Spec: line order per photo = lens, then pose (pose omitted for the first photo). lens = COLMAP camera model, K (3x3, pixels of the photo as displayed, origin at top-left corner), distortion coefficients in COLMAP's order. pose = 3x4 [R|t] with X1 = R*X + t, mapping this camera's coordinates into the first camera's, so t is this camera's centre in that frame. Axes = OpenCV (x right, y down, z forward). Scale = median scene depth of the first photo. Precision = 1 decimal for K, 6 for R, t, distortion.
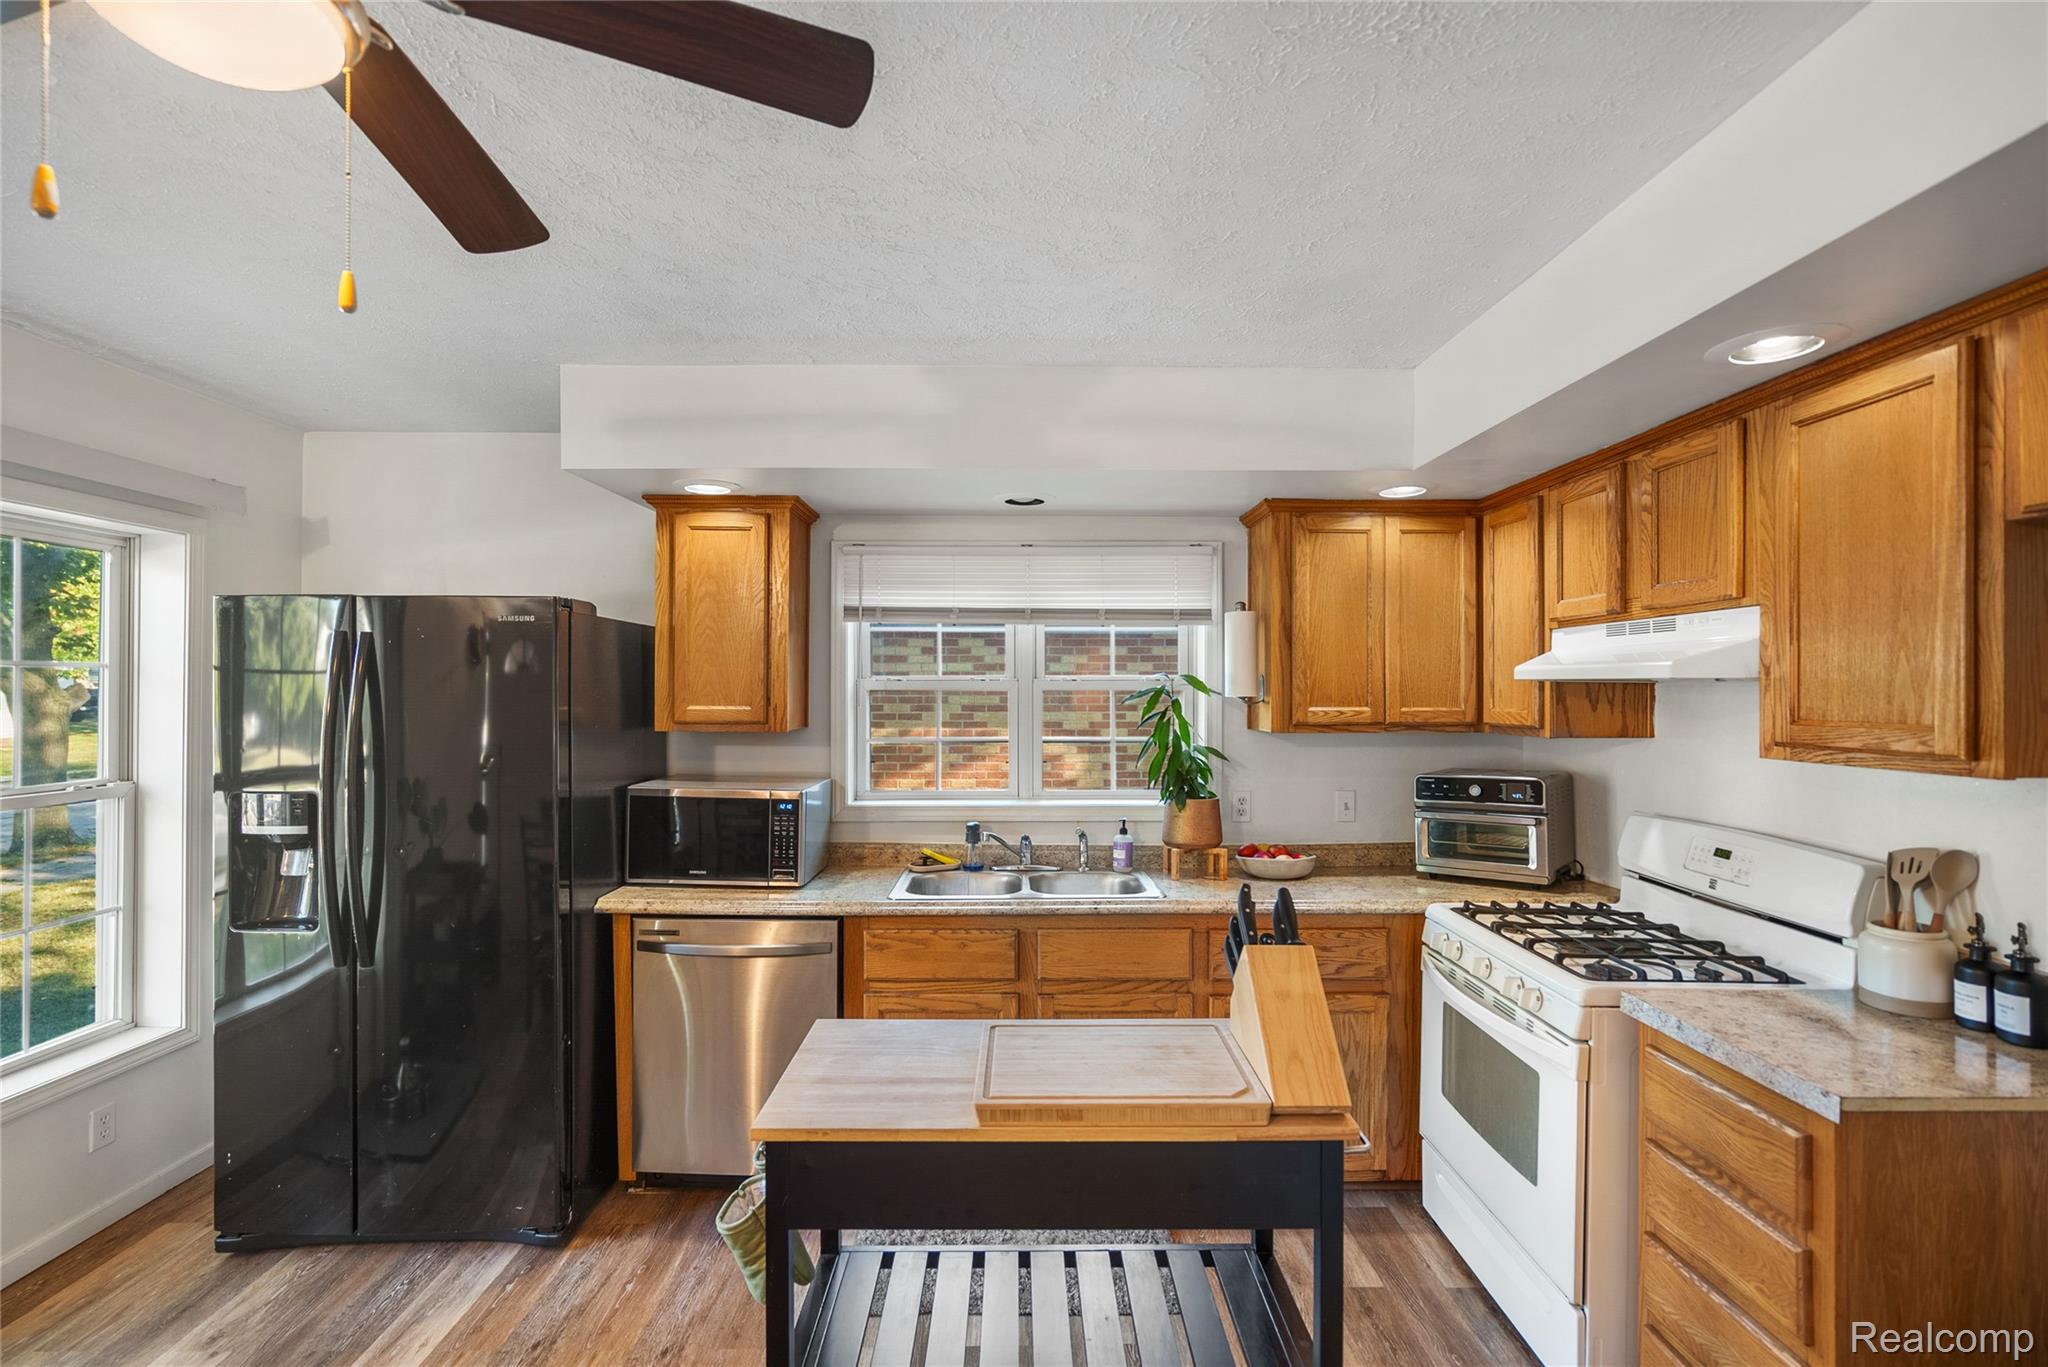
lens RADIAL K [[932.6, 0, 1021.2], [0, 932.6, 681.3], [0, 0, 1]] dist [-0.007800, 0.004384]
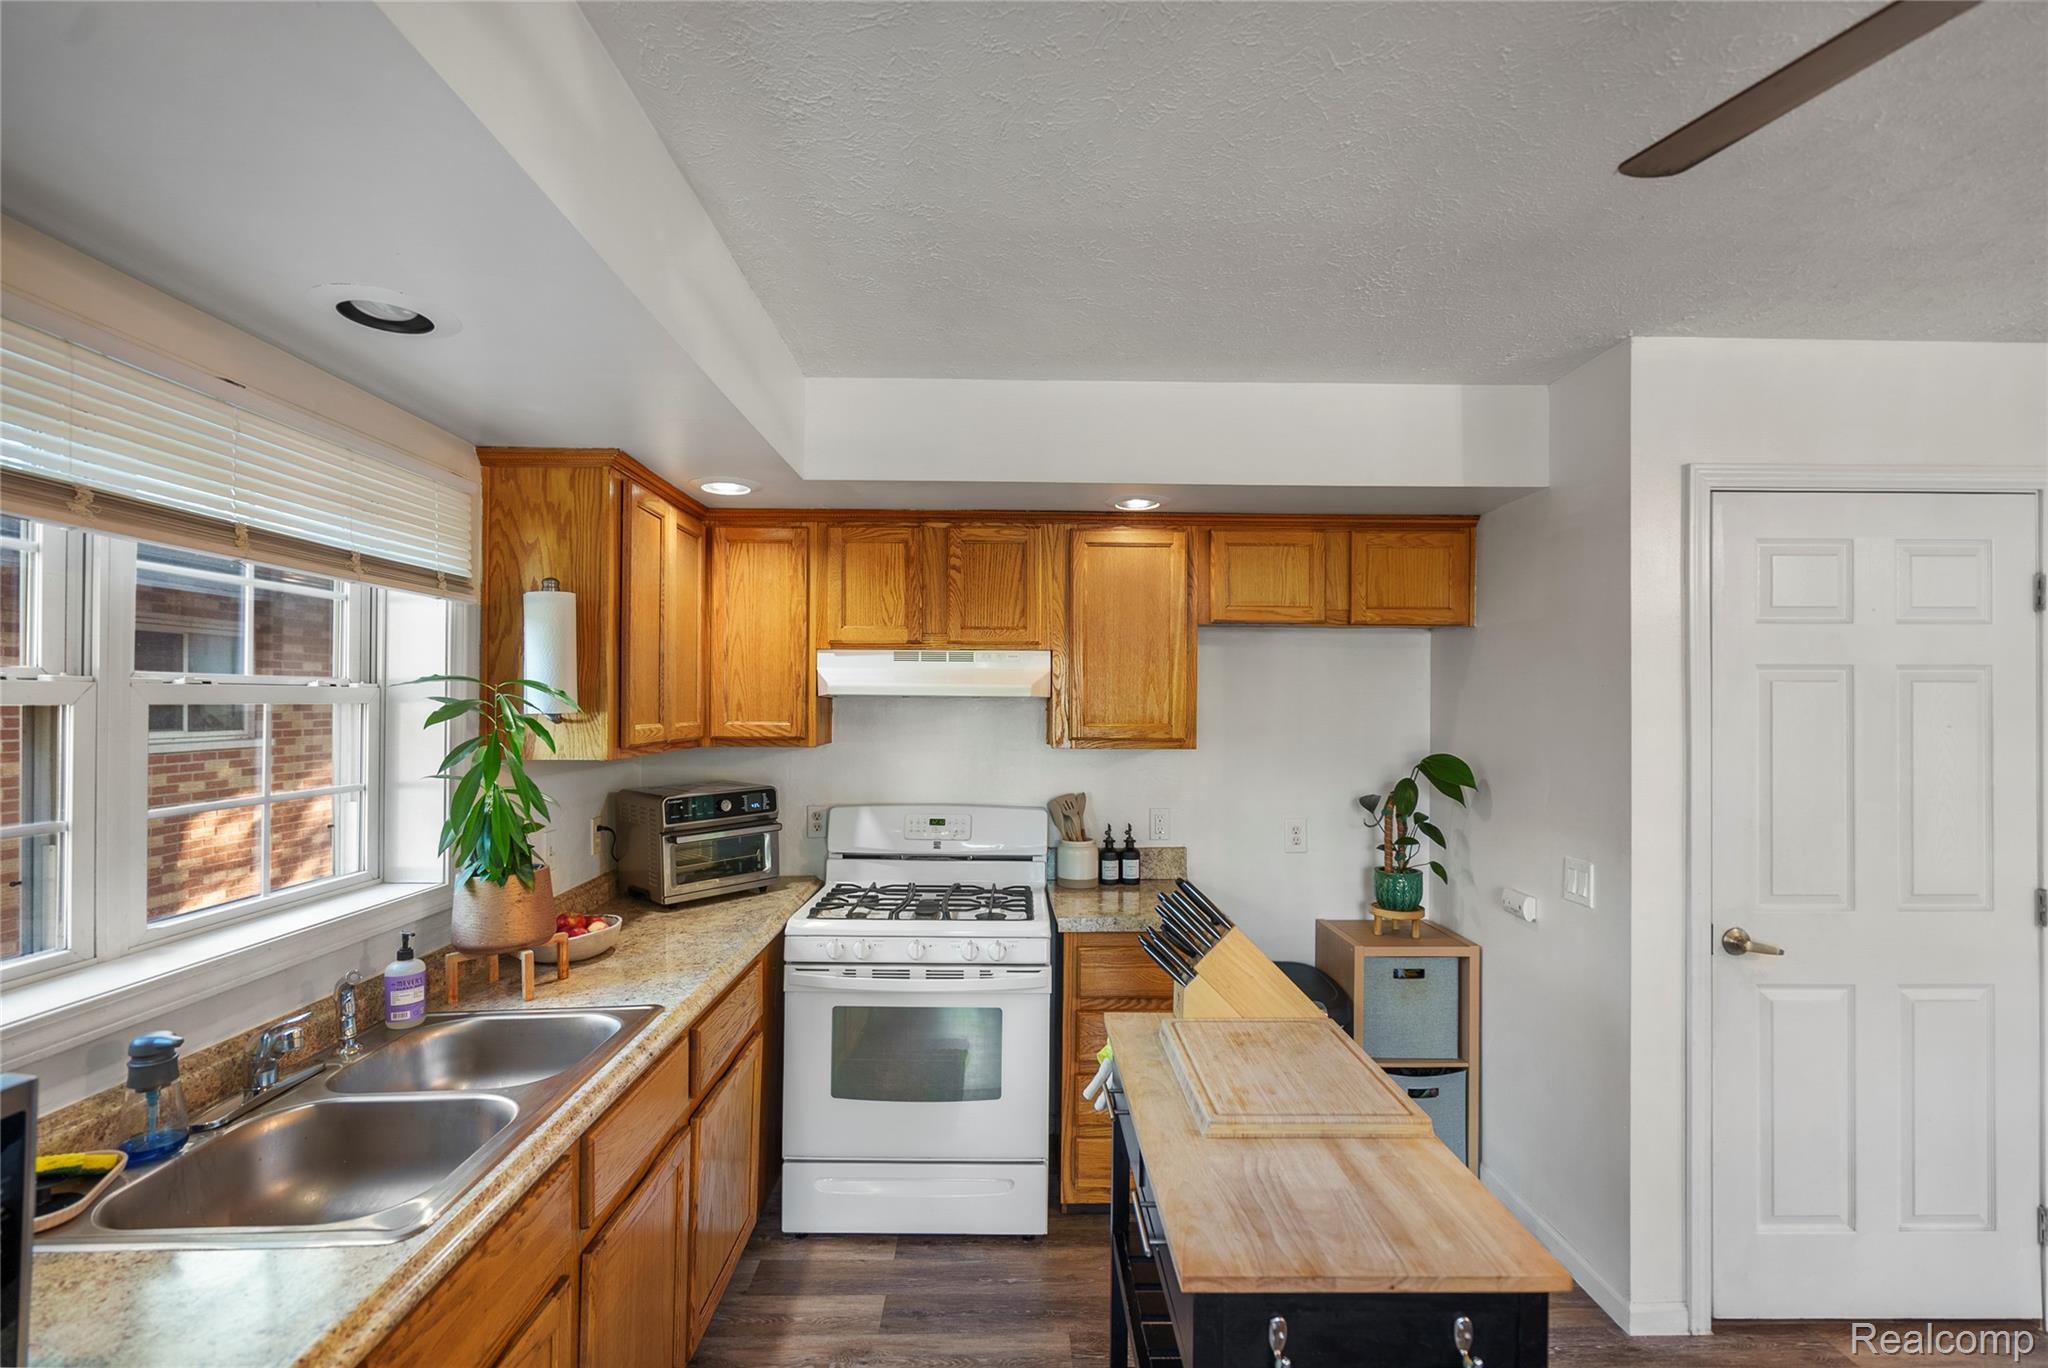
lens RADIAL K [[932.6, 0, 1027.5], [0, 932.6, 697.1], [0, 0, 1]] dist [-0.007800, 0.004384]
pose [[-0.017869, 0.005100, 0.999827, -0.515843], [-0.014419, 0.999882, -0.005358, 0.003410], [-0.999736, -0.014512, -0.017793, 0.715969]]
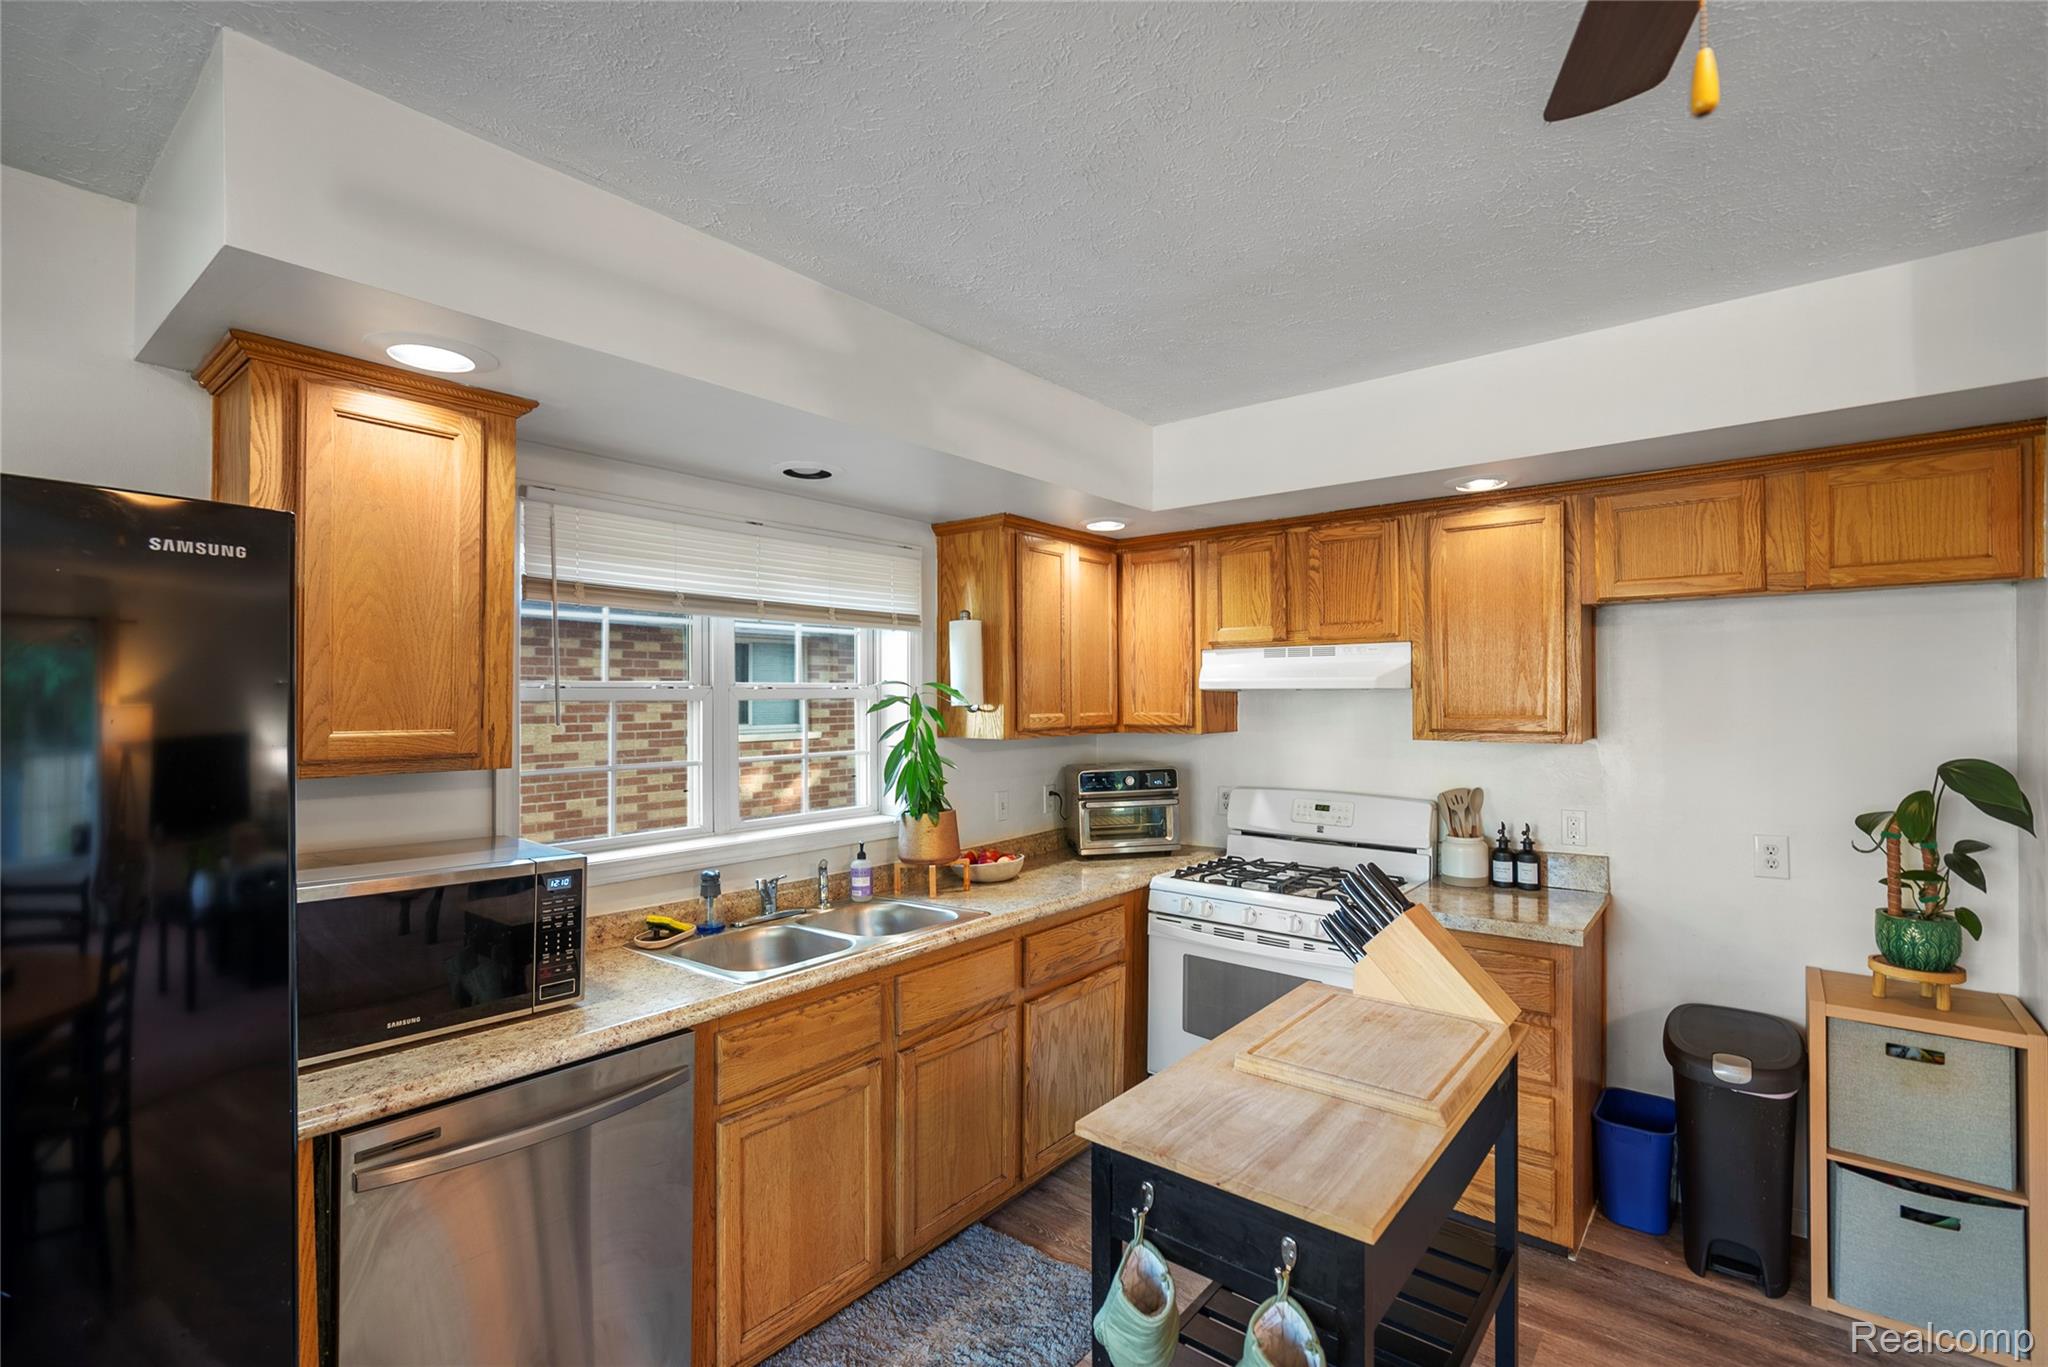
lens RADIAL K [[932.6, 0, 1027.1], [0, 932.6, 686.2], [0, 0, 1]] dist [-0.007800, 0.004384]
pose [[0.632340, 0.004864, 0.774676, -0.547302], [-0.002097, 0.999987, -0.004567, 0.000896], [-0.774688, 0.001264, 0.632342, 0.345096]]
